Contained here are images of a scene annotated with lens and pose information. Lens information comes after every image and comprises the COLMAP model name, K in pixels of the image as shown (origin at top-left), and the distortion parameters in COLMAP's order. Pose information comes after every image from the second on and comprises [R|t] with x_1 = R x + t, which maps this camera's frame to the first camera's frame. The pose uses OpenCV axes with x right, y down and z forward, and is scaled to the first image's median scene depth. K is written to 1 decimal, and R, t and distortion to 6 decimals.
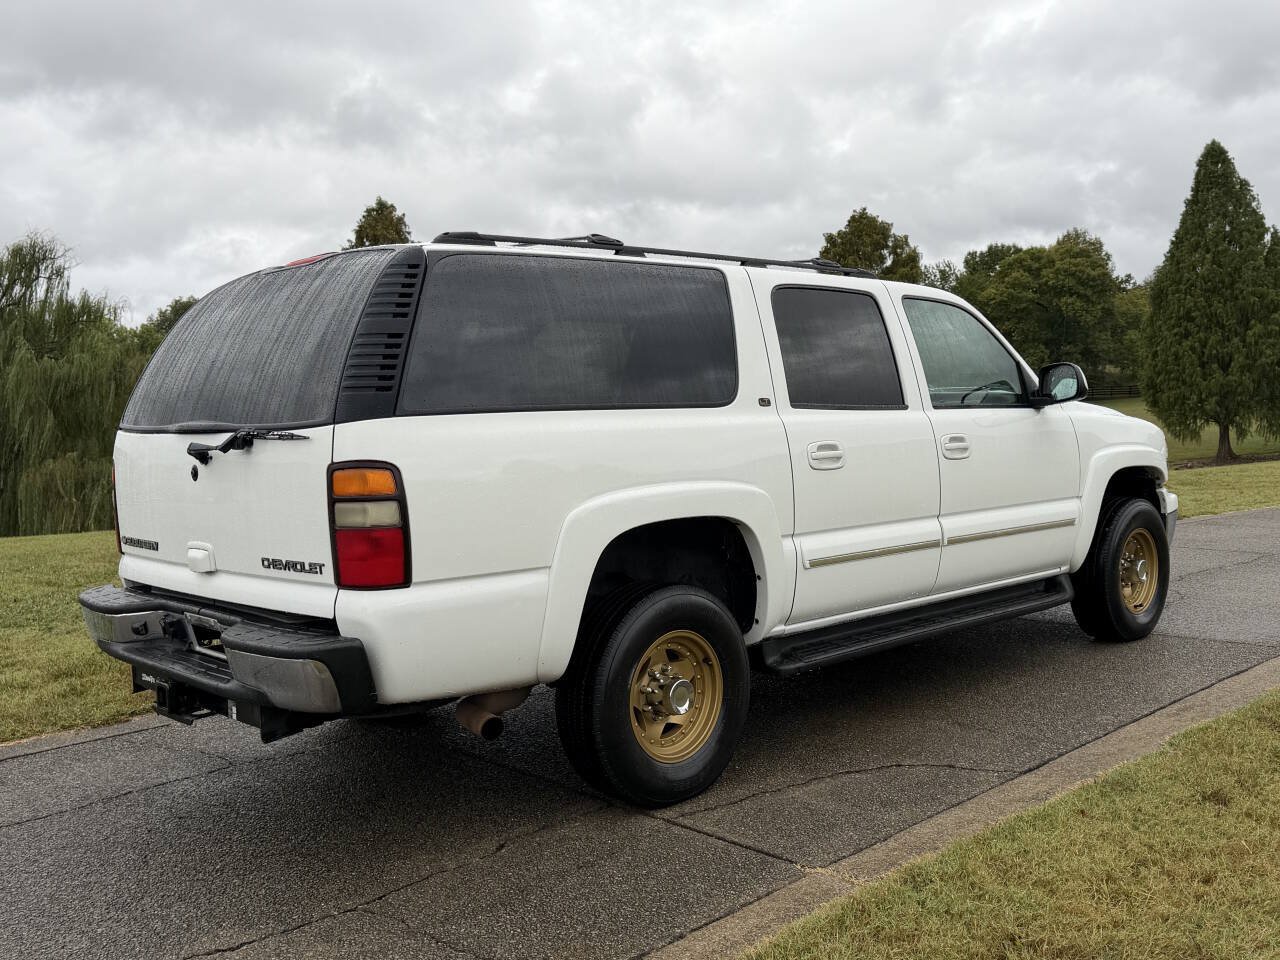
lens RADIAL K [[1200.6, 0, 638.3], [0, 1200.6, 495.0], [0, 0, 1]] dist [0.158540, -0.342077]
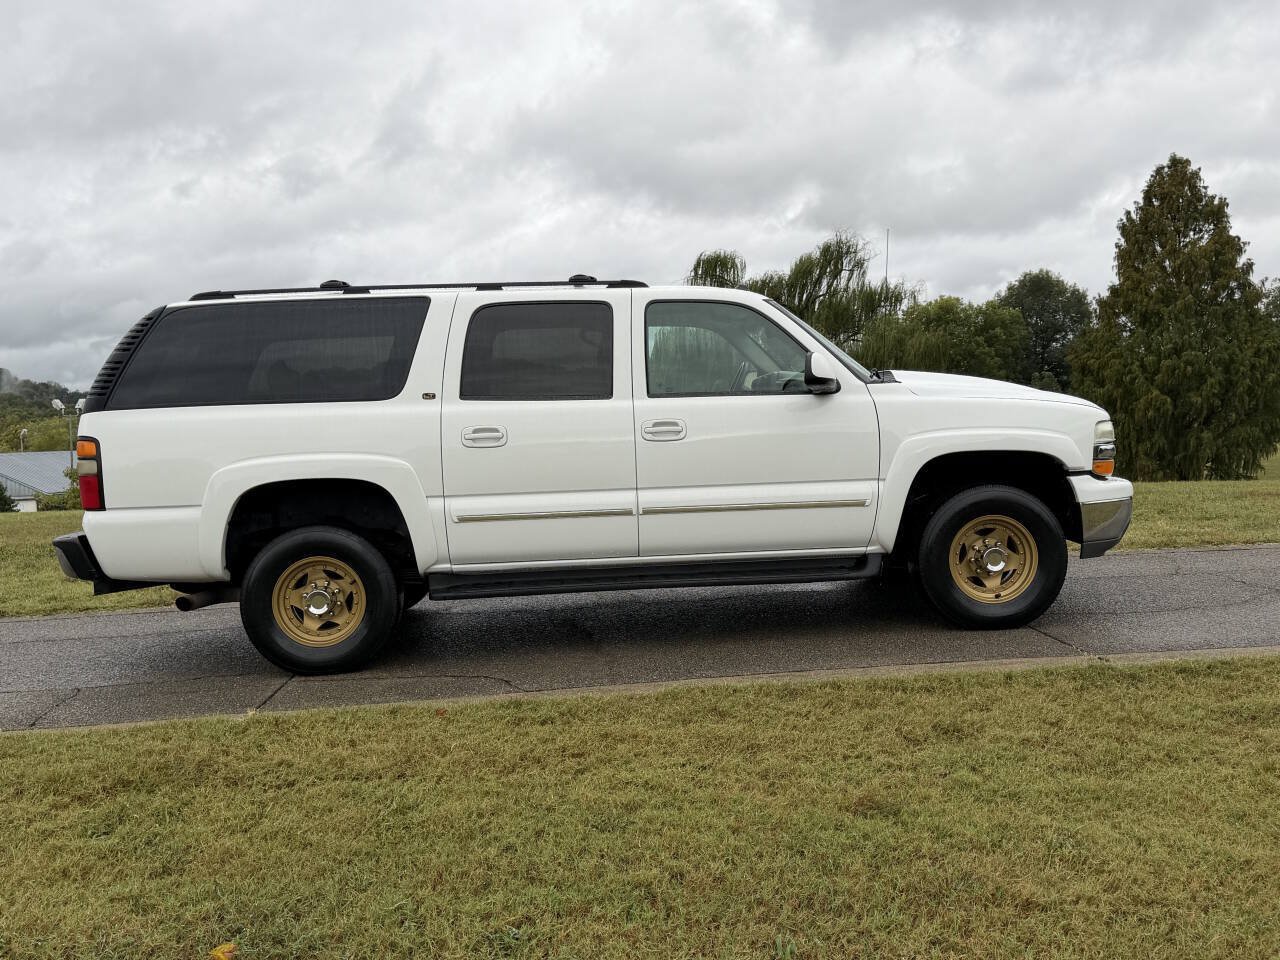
lens RADIAL K [[1200.6, 0, 638.3], [0, 1200.6, 495.0], [0, 0, 1]] dist [0.158540, -0.342077]
pose [[0.769960, 0.042385, -0.636683, 1.116619], [-0.027196, 0.999065, 0.033621, -0.018343], [0.637512, -0.008572, 0.770392, 0.112068]]
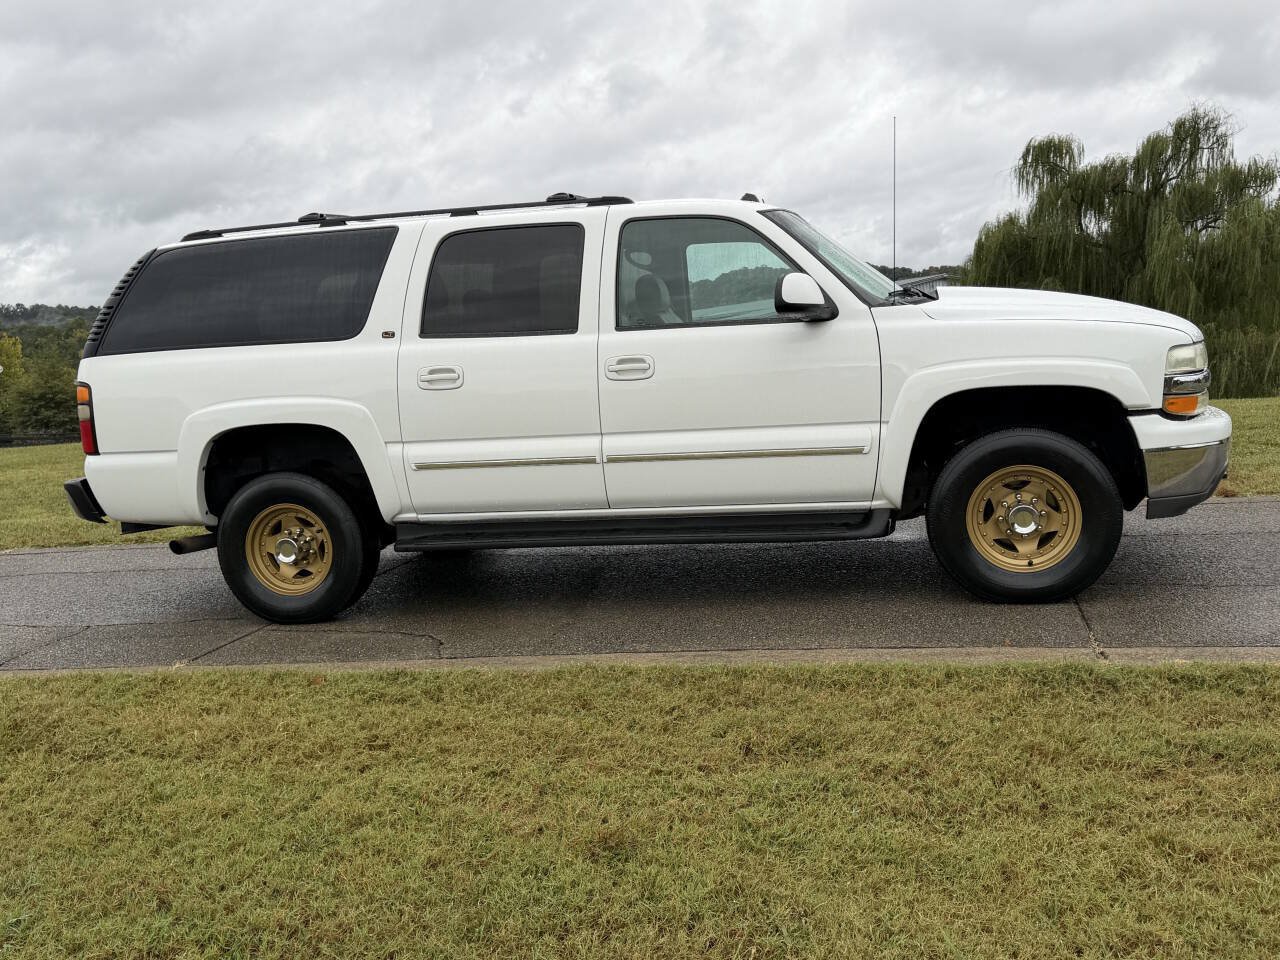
lens RADIAL K [[1200.6, 0, 638.3], [0, 1200.6, 495.0], [0, 0, 1]] dist [0.158540, -0.342077]
pose [[0.562662, 0.099737, -0.820649, 1.272561], [-0.009964, 0.993442, 0.113906, -0.056285], [0.826627, -0.055914, 0.559965, 0.489164]]
